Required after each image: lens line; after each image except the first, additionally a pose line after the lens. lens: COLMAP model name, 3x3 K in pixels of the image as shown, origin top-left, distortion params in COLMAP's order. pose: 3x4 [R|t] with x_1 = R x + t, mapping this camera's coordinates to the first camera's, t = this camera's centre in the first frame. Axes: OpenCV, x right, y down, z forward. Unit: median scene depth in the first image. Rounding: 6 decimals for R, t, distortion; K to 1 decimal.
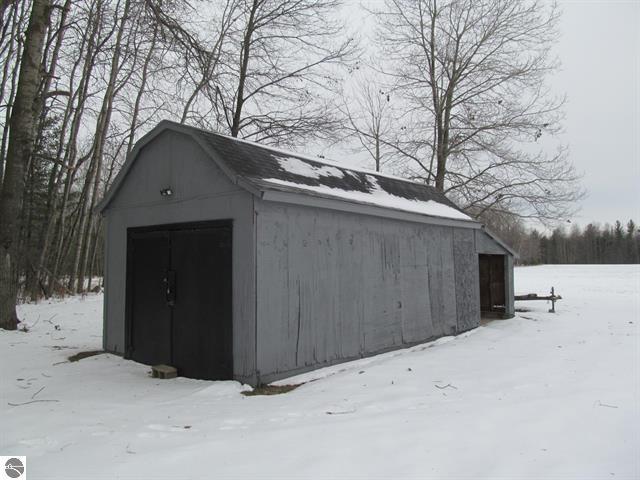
lens RADIAL K [[532.4, 0, 319.8], [0, 532.4, 239.2], [0, 0, 1]] dist [-0.059417, 0.033567]
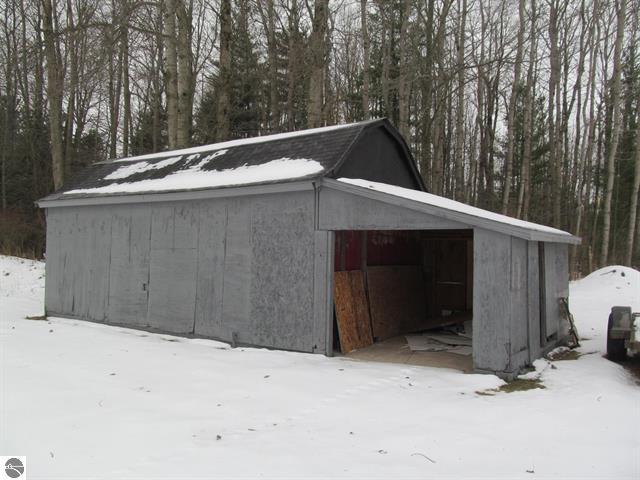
lens RADIAL K [[532.4, 0, 319.7], [0, 532.4, 240.7], [0, 0, 1]] dist [-0.059417, 0.033567]
pose [[0.070934, -0.057242, -0.995837, 1.101090], [0.002718, 0.998359, -0.057193, 0.088946], [0.997477, 0.001350, 0.070974, 1.180350]]
